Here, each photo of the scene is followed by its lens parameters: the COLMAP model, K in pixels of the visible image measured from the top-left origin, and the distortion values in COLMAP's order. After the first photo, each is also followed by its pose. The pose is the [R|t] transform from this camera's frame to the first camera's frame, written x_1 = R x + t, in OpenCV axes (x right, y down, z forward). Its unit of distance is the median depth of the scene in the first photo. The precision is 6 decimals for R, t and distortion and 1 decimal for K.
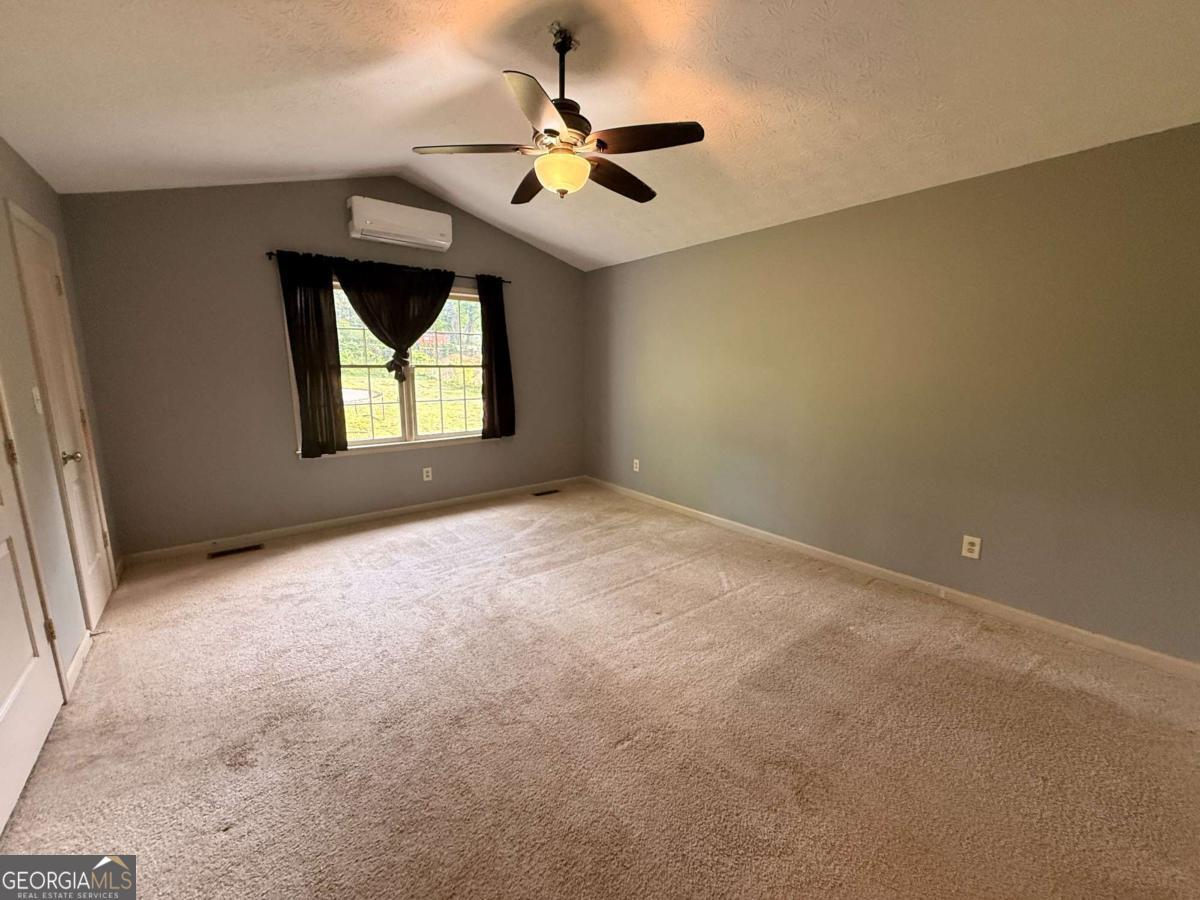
lens RADIAL K [[478.8, 0, 594.6], [0, 478.8, 447.8], [0, 0, 1]] dist [0.001472, 0.000037]
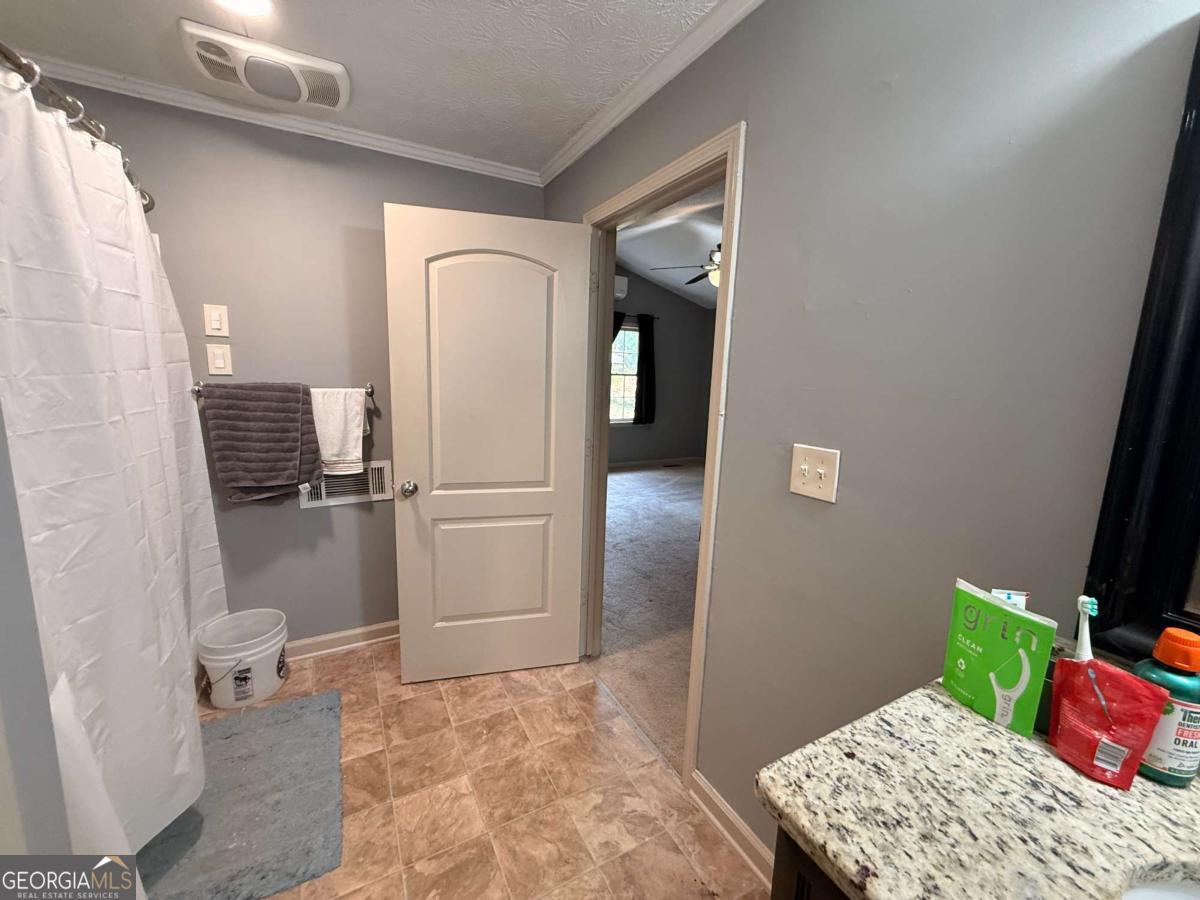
lens RADIAL K [[478.8, 0, 594.6], [0, 478.8, 447.8], [0, 0, 1]] dist [0.001472, 0.000037]
pose [[0.985874, 0.058620, -0.156898, -0.150401], [-0.061698, 0.997985, -0.014814, 0.106087], [0.155713, 0.024285, 0.987504, -0.604098]]
